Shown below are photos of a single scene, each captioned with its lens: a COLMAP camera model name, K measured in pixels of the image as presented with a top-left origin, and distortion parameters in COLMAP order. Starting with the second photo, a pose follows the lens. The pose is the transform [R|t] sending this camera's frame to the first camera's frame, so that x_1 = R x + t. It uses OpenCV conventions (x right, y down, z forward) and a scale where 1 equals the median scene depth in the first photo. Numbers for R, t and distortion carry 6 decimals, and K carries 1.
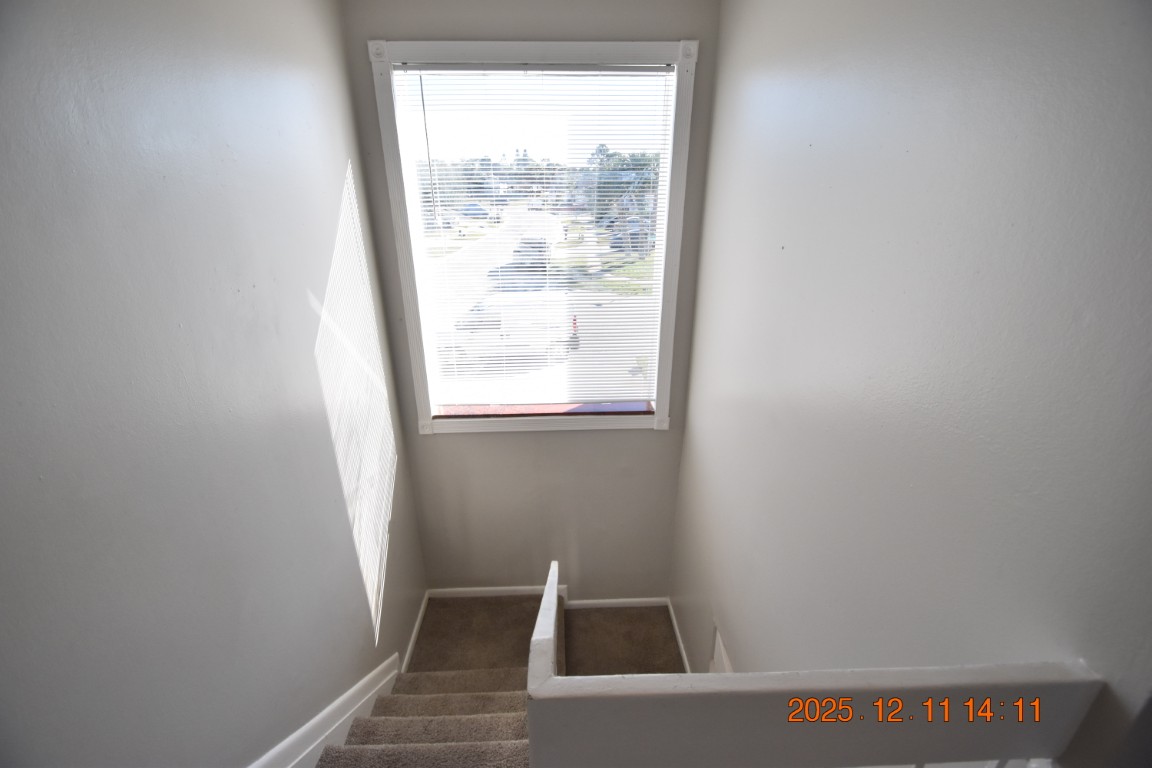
lens RADIAL K [[501.4, 0, 573.8], [0, 501.4, 389.2], [0, 0, 1]] dist [0.008960, -0.013023]
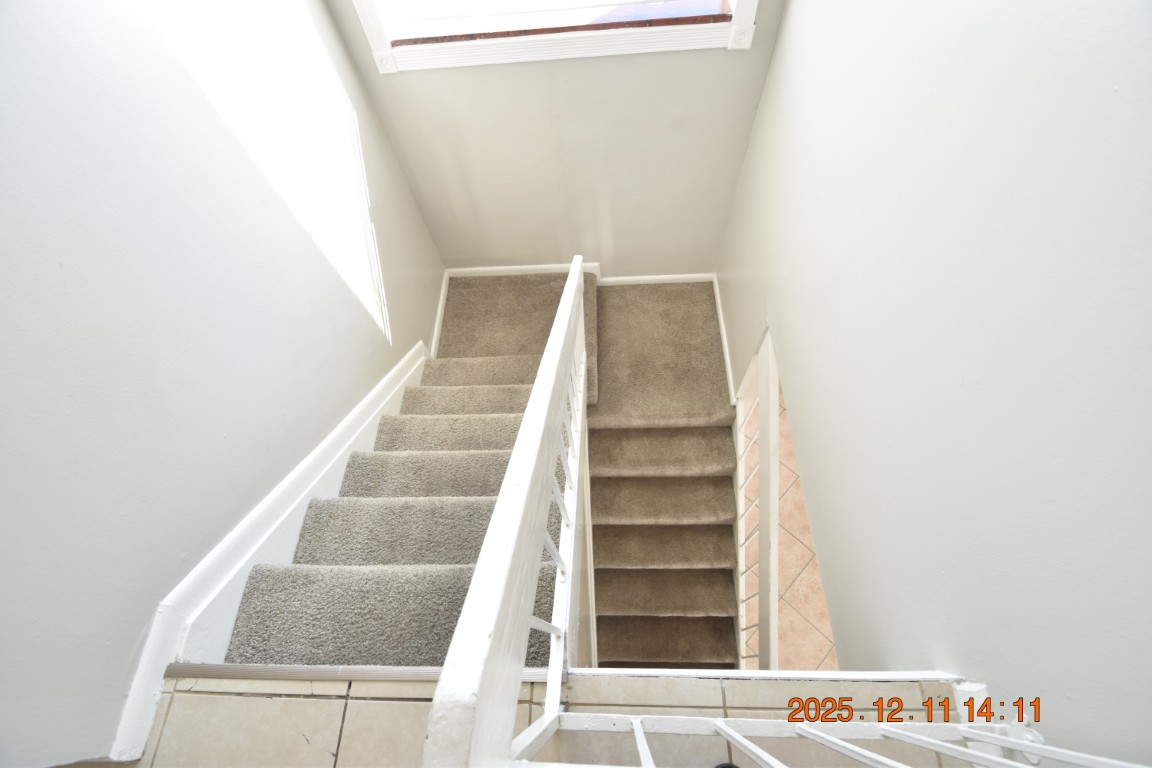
lens RADIAL K [[501.4, 0, 573.8], [0, 501.4, 389.2], [0, 0, 1]] dist [0.008960, -0.013023]
pose [[0.996152, 0.010730, -0.086985, 0.023698], [0.047930, 0.764228, 0.643162, -0.009893], [0.073378, -0.644857, 0.760773, 0.210089]]
